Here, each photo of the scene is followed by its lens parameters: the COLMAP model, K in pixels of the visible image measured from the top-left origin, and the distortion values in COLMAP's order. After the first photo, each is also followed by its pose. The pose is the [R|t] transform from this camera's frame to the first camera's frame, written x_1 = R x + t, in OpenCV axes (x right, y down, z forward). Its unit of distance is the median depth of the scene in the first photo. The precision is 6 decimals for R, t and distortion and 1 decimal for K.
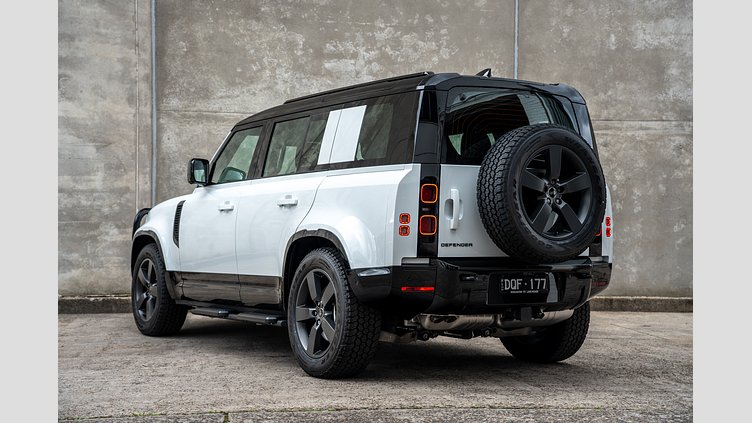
lens RADIAL K [[1014.6, 0, 380.0], [0, 1014.6, 212.6], [0, 0, 1]] dist [0.345505, 0.000000]
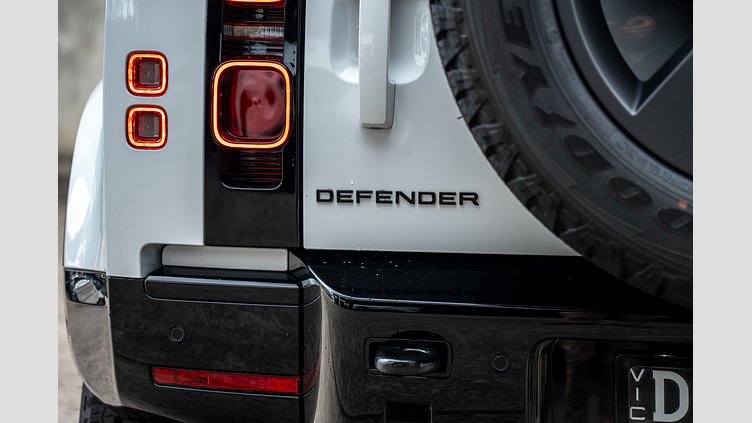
lens RADIAL K [[1827.7, 0, 373.1], [0, 1827.7, 209.6], [0, 0, 1]] dist [0.992446, 0.000000]
pose [[0.785828, 0.066741, -0.614833, 0.169405], [0.015778, 0.991673, 0.127813, -0.008612], [0.618244, -0.110140, 0.778231, 0.372569]]
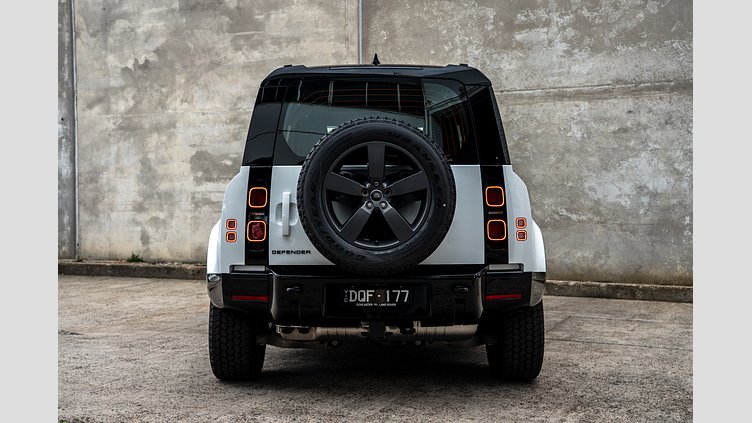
lens RADIAL K [[948.2, 0, 362.9], [0, 948.2, 212.9], [0, 0, 1]] dist [0.198981, 0.000000]
pose [[0.835036, 0.005418, -0.550168, 0.327391], [0.020938, 0.998914, 0.041616, -0.020862], [0.549797, -0.046270, 0.834016, 0.170102]]
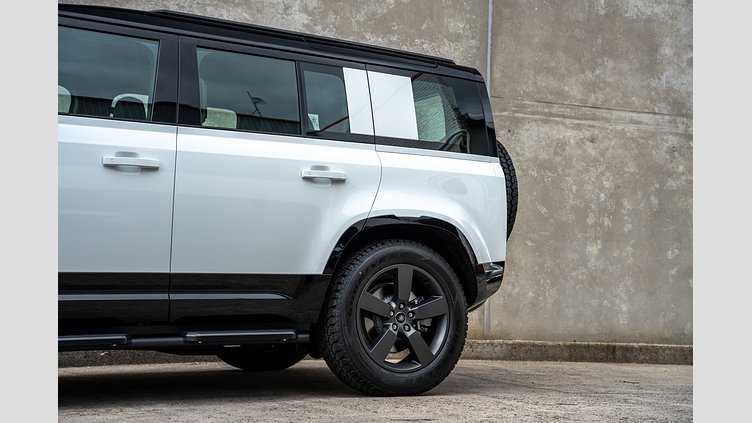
lens RADIAL K [[1119.4, 0, 379.3], [0, 1119.4, 213.5], [0, 0, 1]] dist [0.457994, 0.000000]
pose [[0.947628, 0.039132, 0.316969, -0.201370], [-0.022377, 0.998161, -0.056332, 0.040424], [-0.318591, 0.046289, 0.946761, 0.284641]]
